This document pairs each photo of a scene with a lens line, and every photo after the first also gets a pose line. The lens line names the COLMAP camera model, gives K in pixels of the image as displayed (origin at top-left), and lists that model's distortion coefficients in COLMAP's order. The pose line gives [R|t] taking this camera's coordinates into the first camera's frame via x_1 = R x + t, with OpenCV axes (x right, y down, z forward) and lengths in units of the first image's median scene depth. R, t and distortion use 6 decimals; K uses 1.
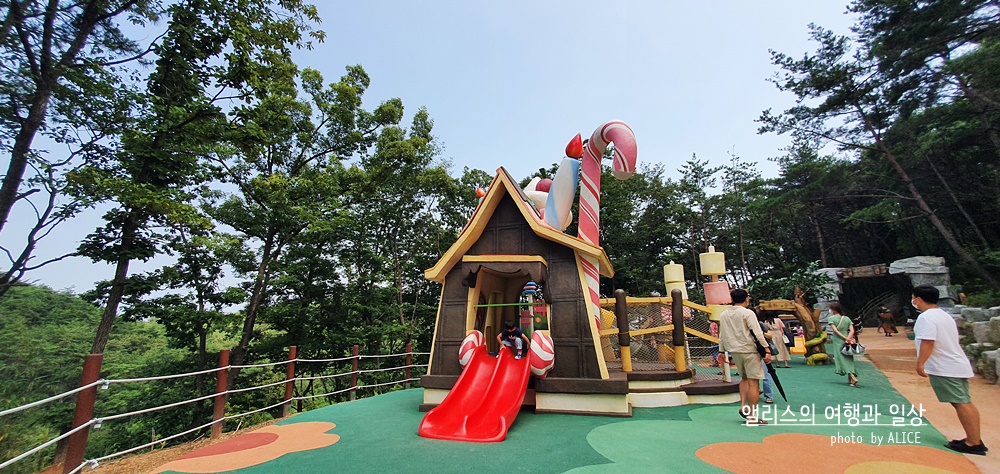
lens RADIAL K [[400.6, 0, 500.1], [0, 400.6, 242.0], [0, 0, 1]] dist [0.011048, 0.000172]
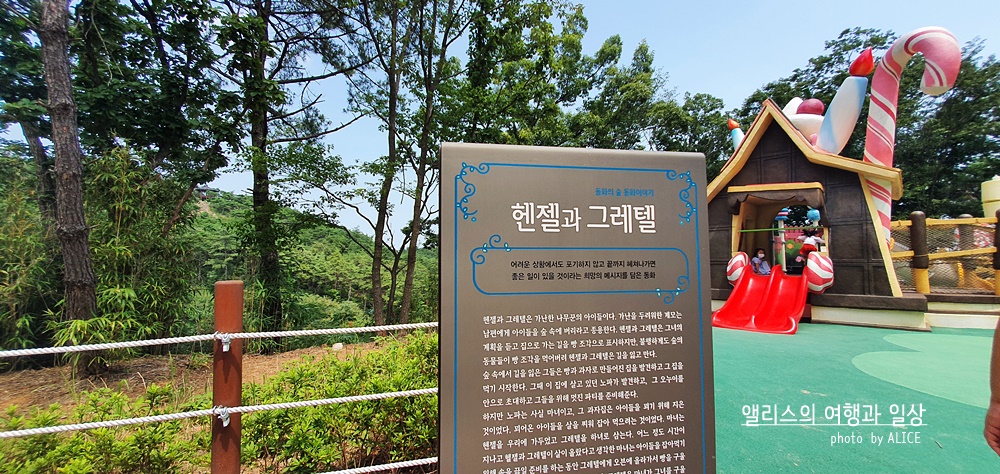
lens RADIAL K [[400.6, 0, 500.1], [0, 400.6, 242.0], [0, 0, 1]] dist [0.011048, 0.000172]
pose [[0.896943, -0.005072, -0.442117, -0.167235], [0.078376, 0.985923, 0.147695, -0.030403], [0.435144, -0.167125, 0.884714, -0.300527]]
